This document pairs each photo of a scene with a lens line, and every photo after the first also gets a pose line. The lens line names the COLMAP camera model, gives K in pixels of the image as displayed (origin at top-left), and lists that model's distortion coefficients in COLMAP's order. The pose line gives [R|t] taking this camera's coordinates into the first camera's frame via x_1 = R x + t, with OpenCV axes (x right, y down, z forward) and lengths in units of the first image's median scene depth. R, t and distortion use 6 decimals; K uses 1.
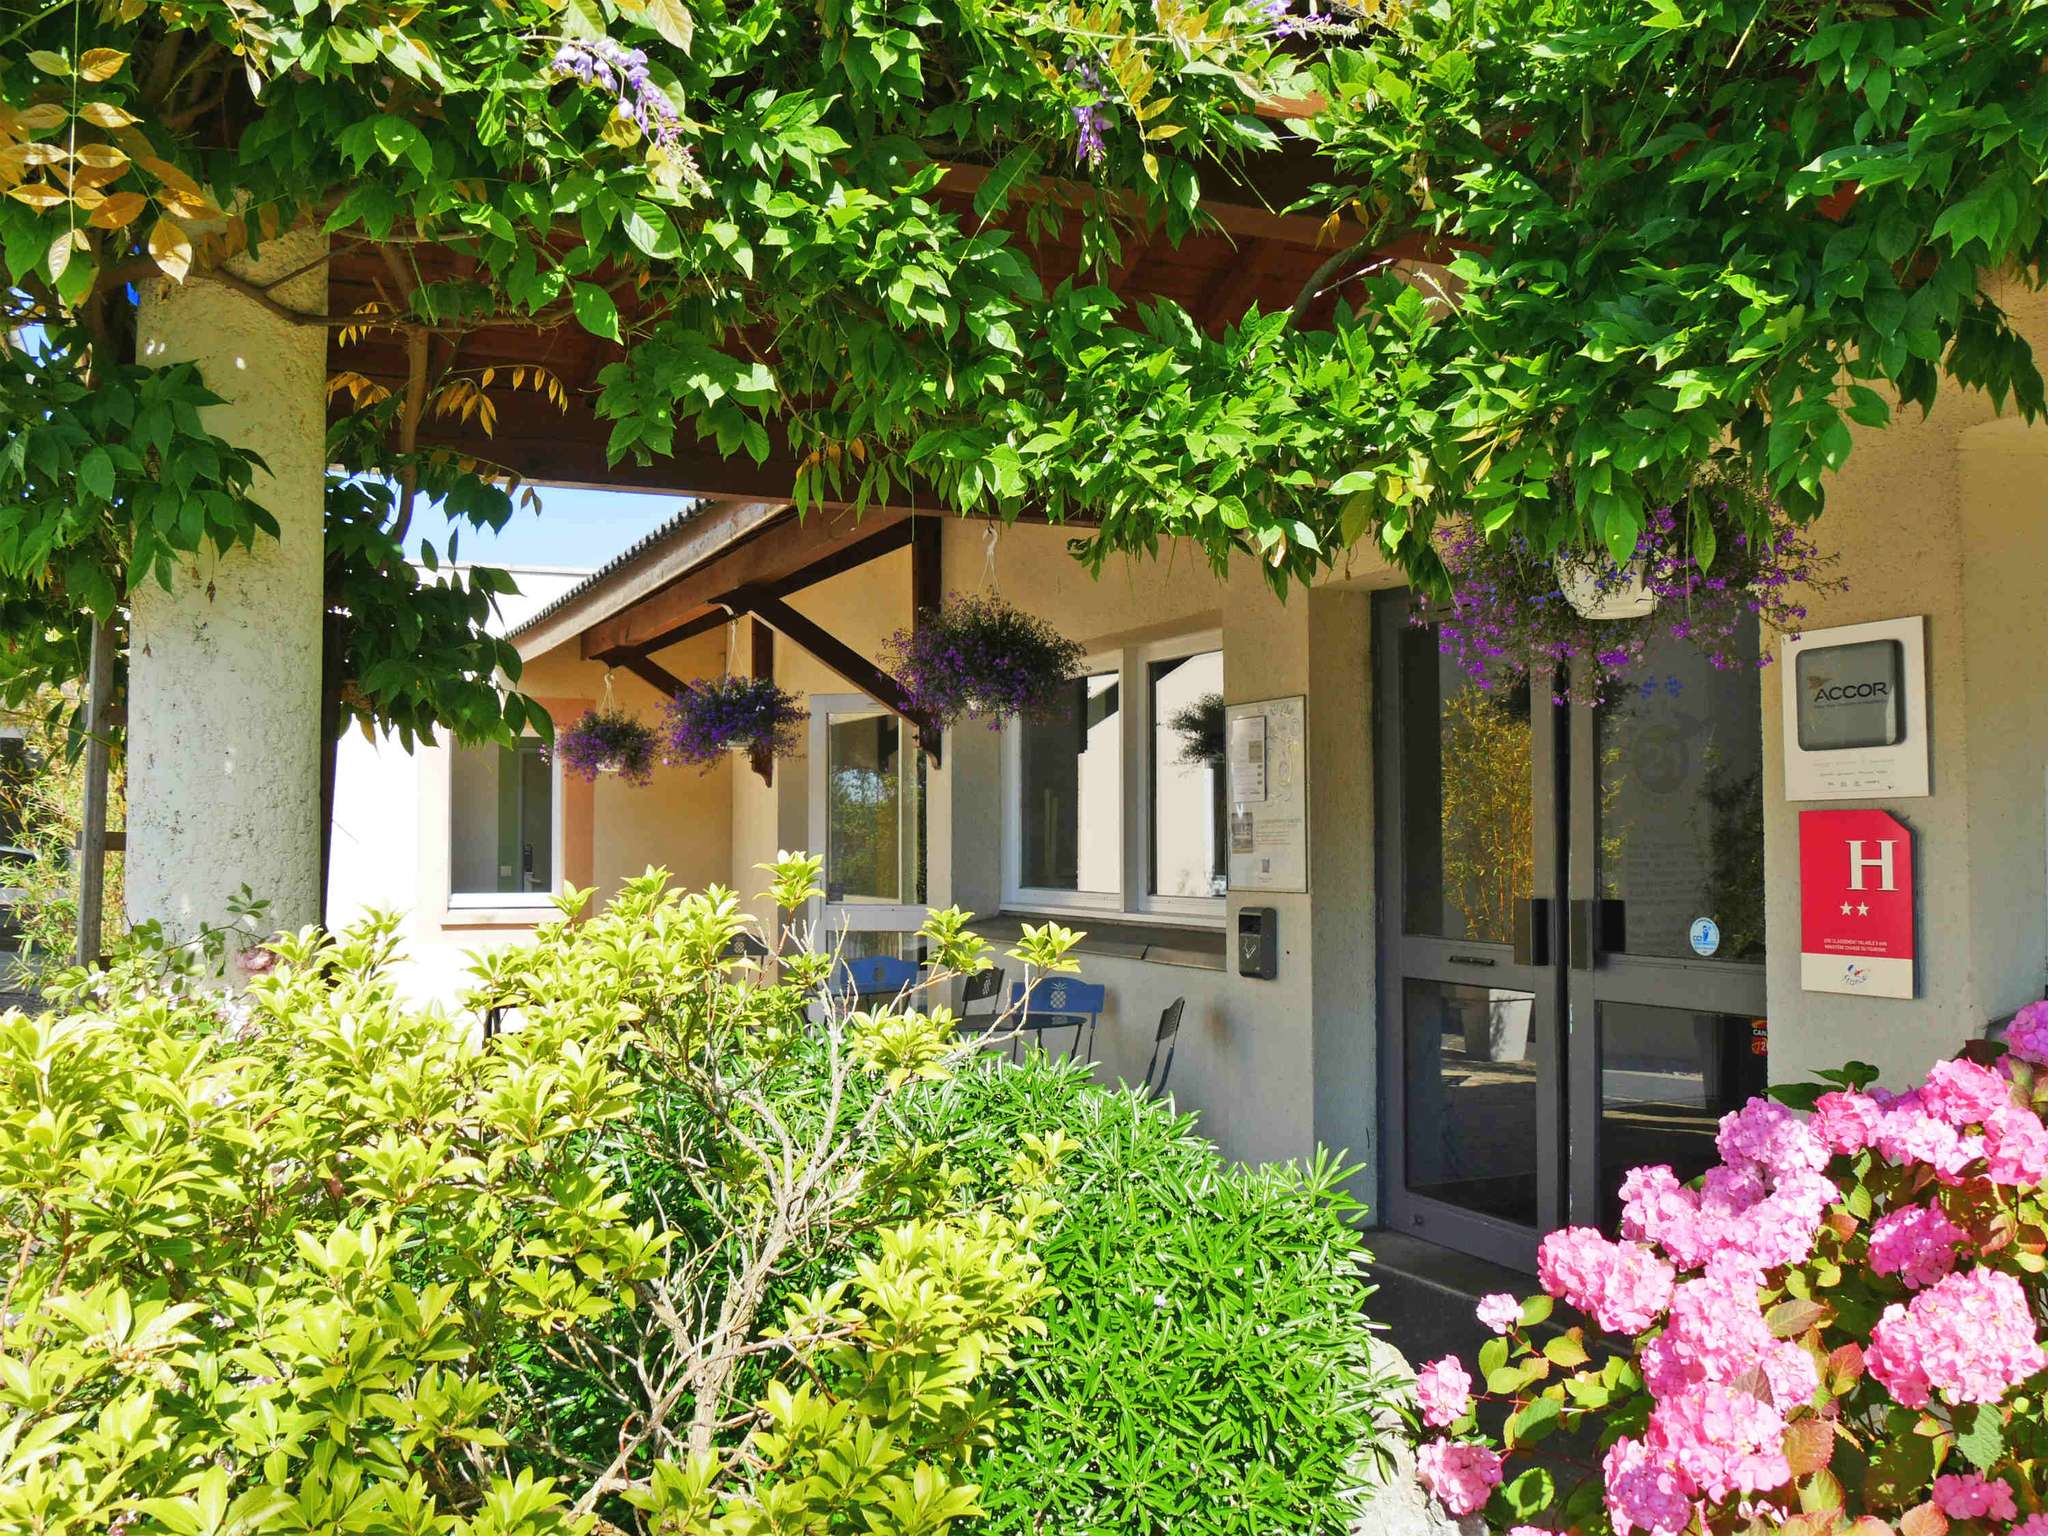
lens RADIAL K [[1853.6, 0, 1022.6], [0, 1853.6, 729.6], [0, 0, 1]] dist [-0.029815, 0.009298]
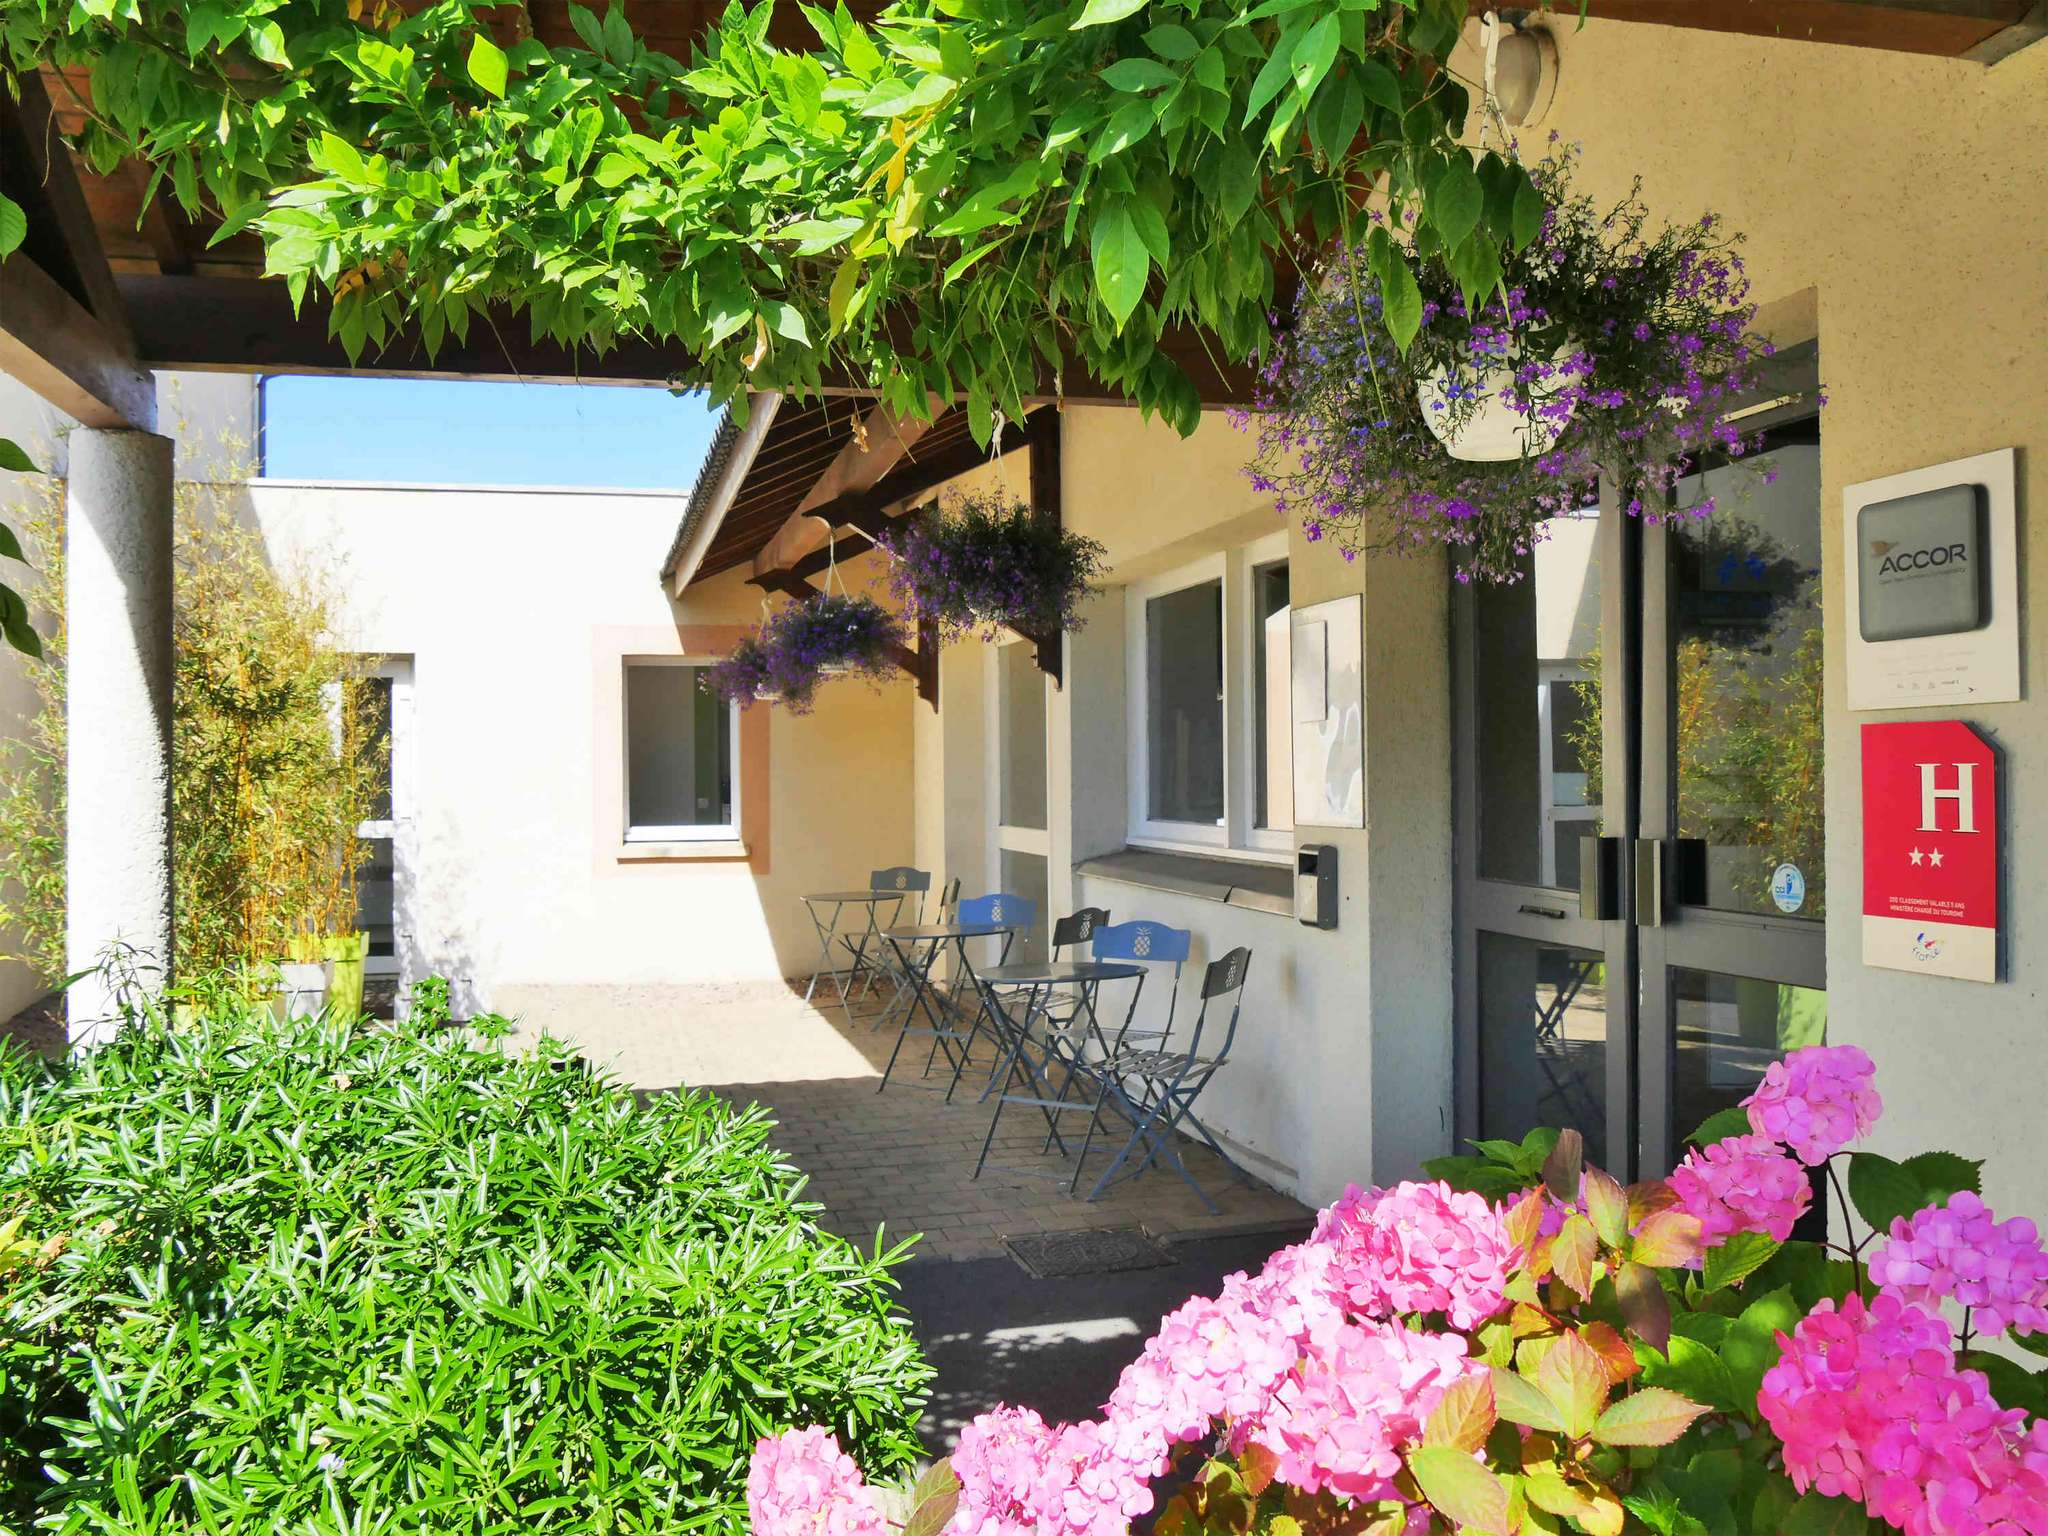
lens RADIAL K [[1853.6, 0, 1022.6], [0, 1853.6, 729.6], [0, 0, 1]] dist [-0.029815, 0.009298]
pose [[0.983059, -0.009030, -0.183069, 0.227030], [0.016381, 0.999117, 0.038681, 0.012406], [0.182558, -0.041025, 0.982339, 0.214021]]
